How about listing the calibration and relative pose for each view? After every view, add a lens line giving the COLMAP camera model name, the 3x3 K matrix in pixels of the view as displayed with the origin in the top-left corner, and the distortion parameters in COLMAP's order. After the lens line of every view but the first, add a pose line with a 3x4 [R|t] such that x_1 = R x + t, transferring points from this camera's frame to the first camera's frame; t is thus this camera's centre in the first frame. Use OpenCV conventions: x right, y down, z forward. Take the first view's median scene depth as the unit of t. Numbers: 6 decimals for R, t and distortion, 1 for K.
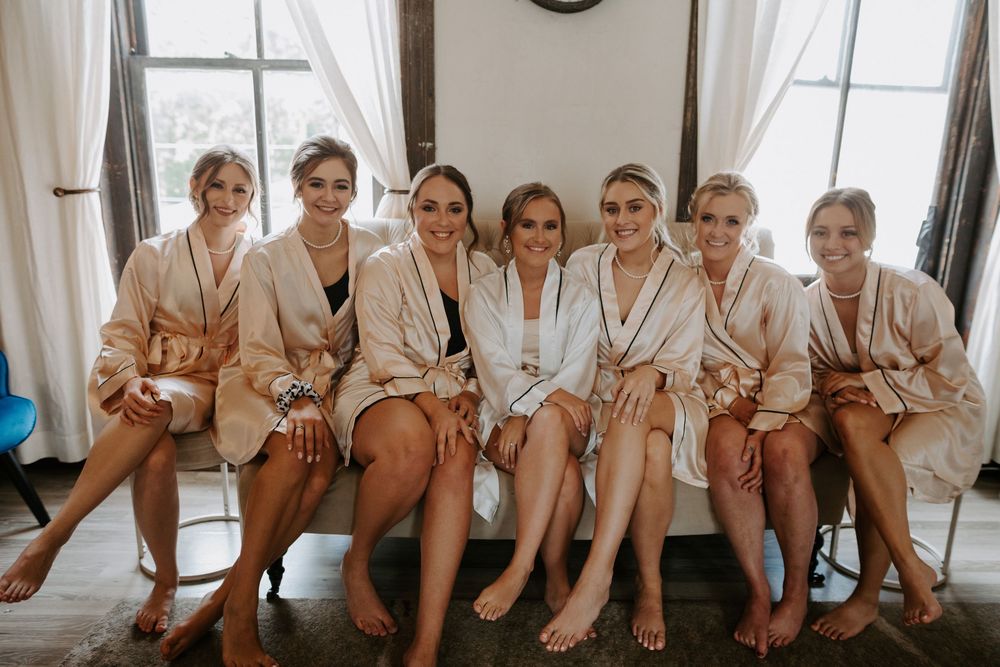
lens RADIAL K [[697.6, 0, 500.0], [0, 697.6, 333.5], [0, 0, 1]] dist [0.001356, 0.001151]
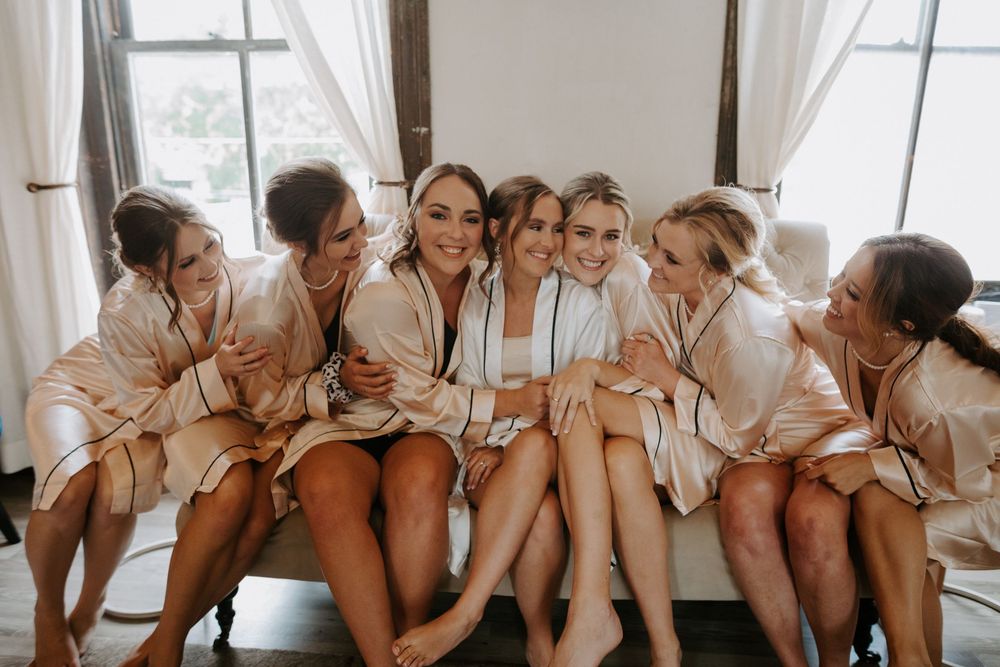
lens RADIAL K [[697.6, 0, 500.0], [0, 697.6, 333.5], [0, 0, 1]] dist [0.001356, 0.001151]
pose [[0.994196, 0.012906, -0.106812, 0.093130], [-0.011695, 0.999860, 0.011951, -0.024890], [0.106951, -0.010632, 0.994207, 0.131195]]
